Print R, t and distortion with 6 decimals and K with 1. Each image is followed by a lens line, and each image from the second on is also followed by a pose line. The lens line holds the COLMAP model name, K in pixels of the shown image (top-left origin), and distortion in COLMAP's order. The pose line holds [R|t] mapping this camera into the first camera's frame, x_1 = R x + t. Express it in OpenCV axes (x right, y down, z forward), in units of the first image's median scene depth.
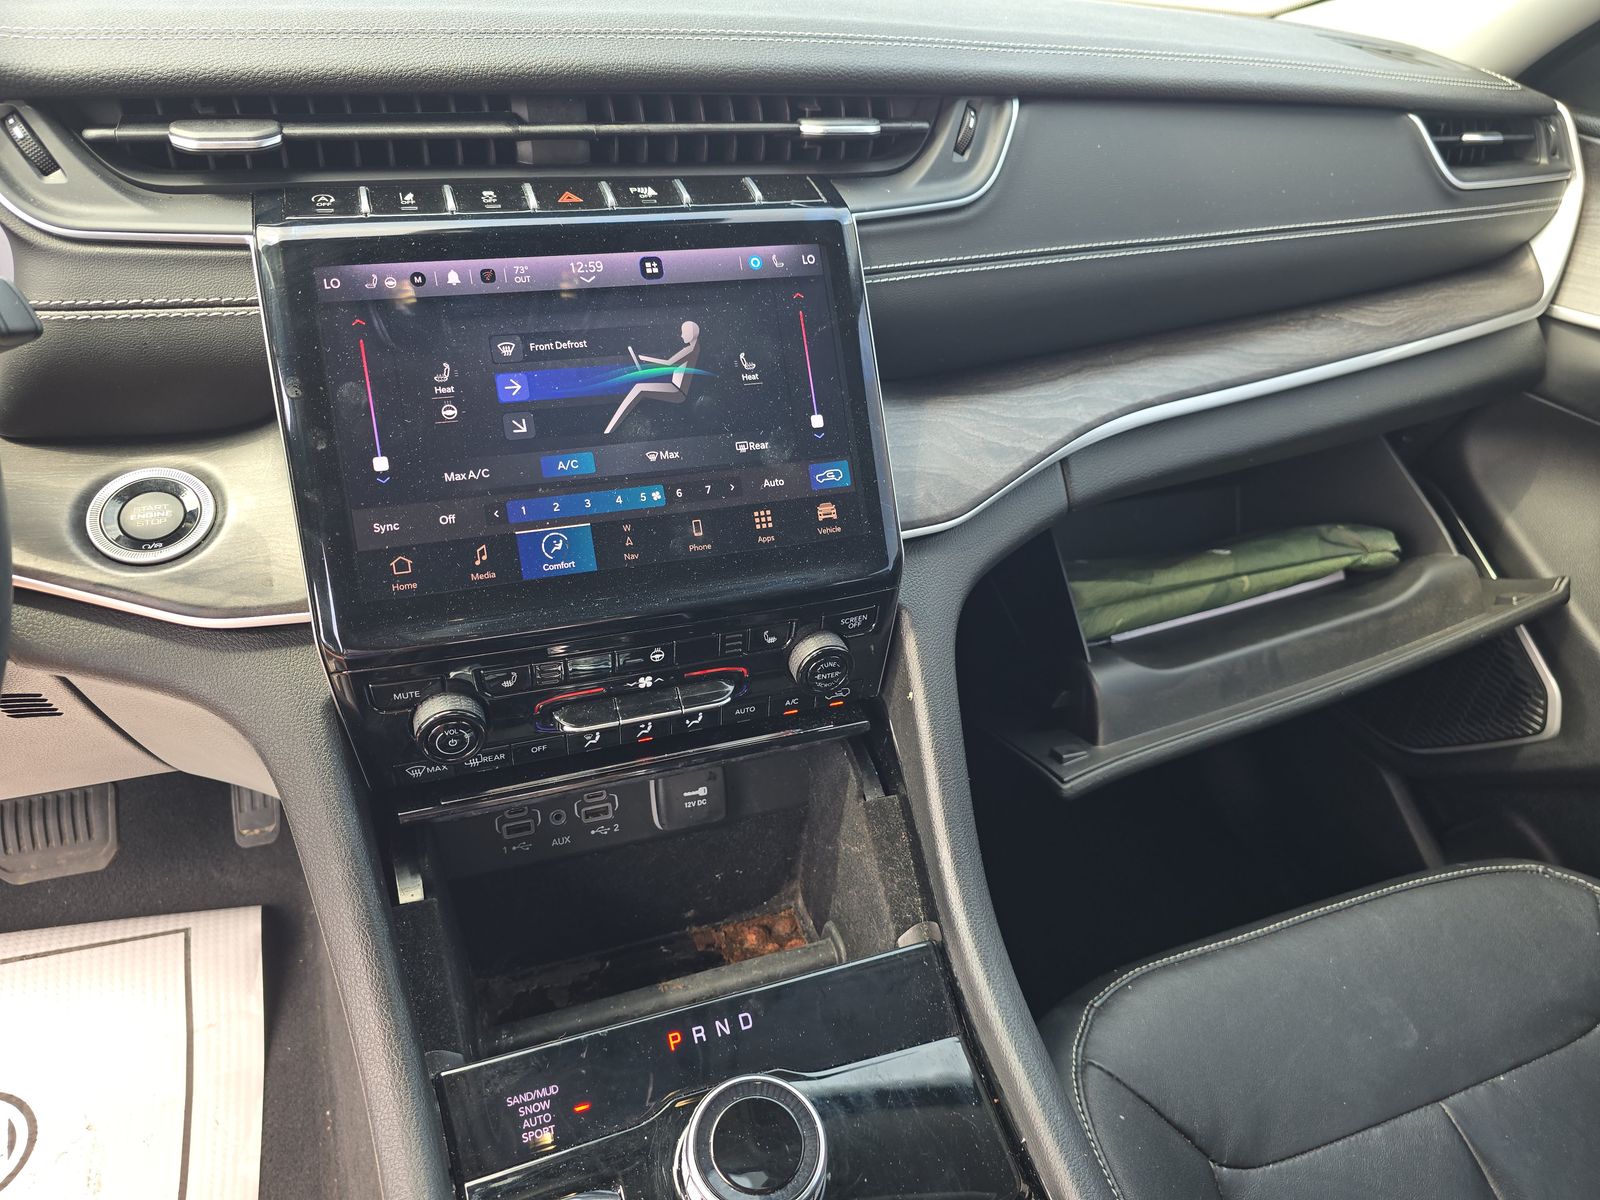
lens RADIAL K [[1071.4, 0, 799.0], [0, 1071.4, 602.7], [0, 0, 1]] dist [-0.002054, -0.000144]
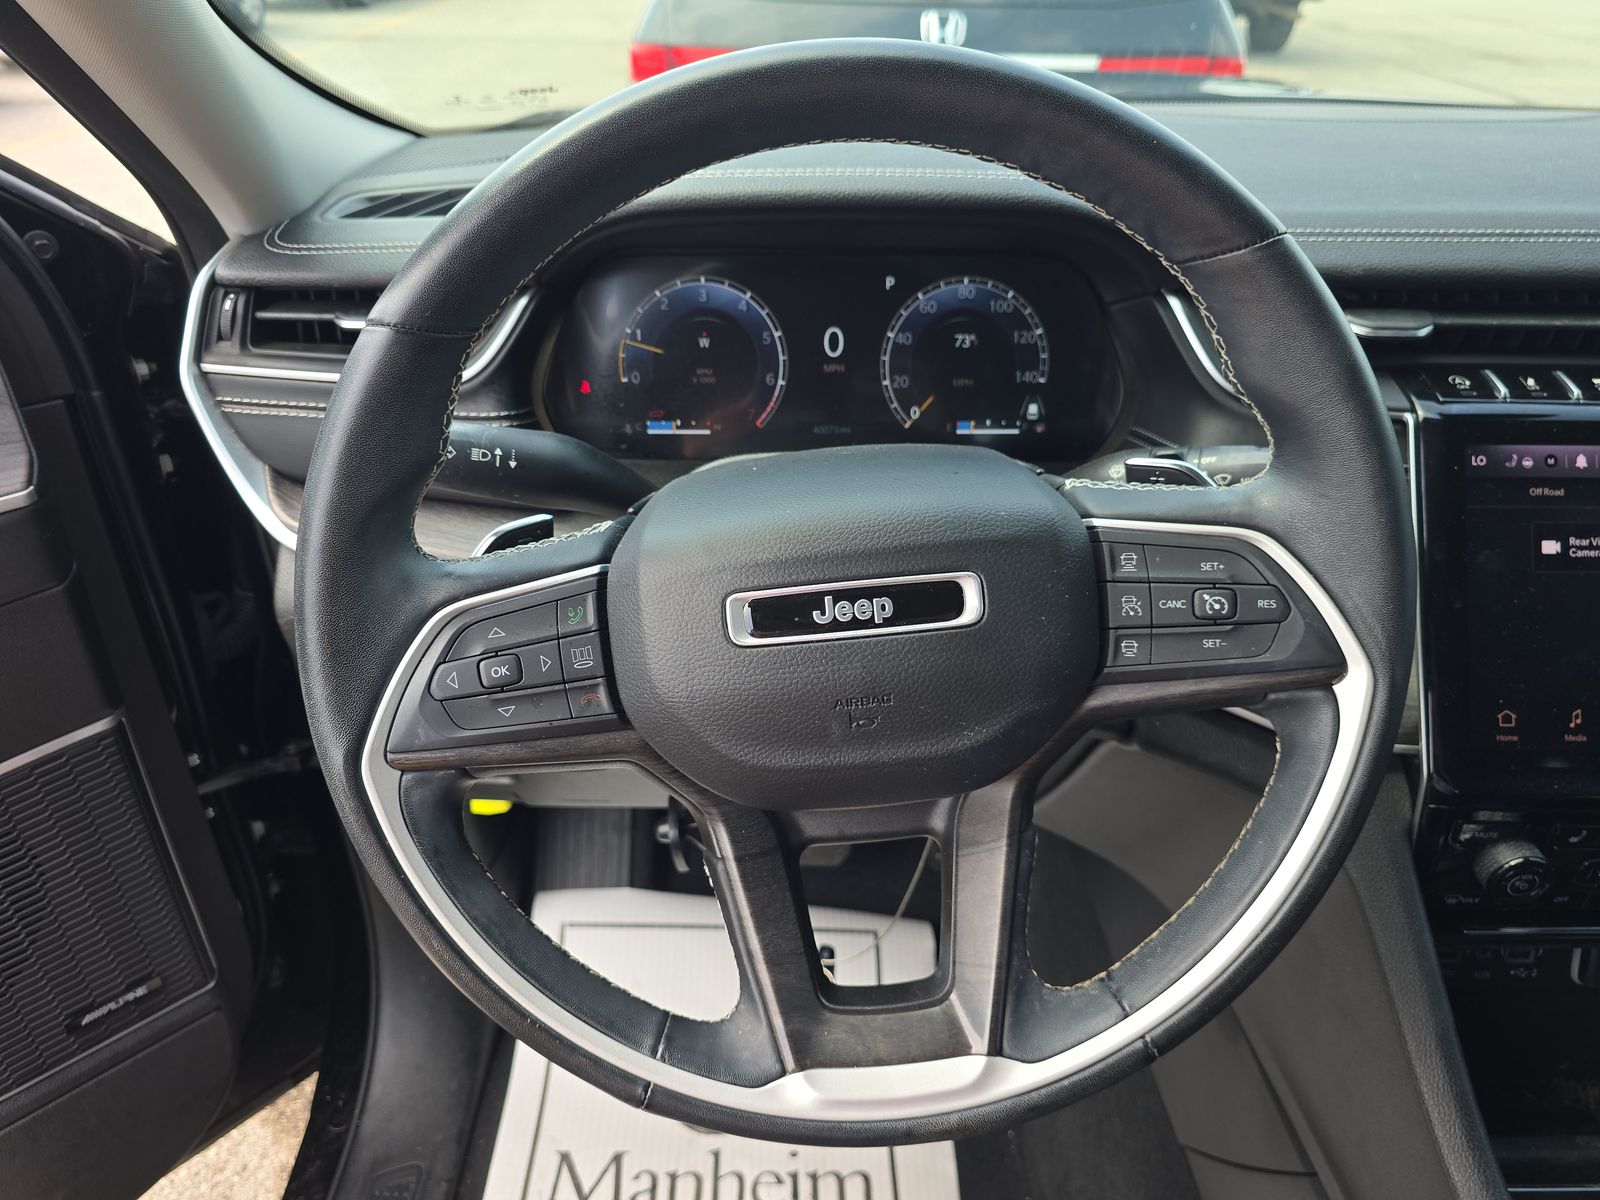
lens RADIAL K [[1071.4, 0, 799.8], [0, 1071.4, 602.0], [0, 0, 1]] dist [-0.002054, -0.000144]
pose [[0.948254, 0.137557, -0.286170, -0.744372], [-0.147245, 0.989021, -0.012508, -0.031947], [0.281308, 0.053998, 0.958097, -0.255154]]
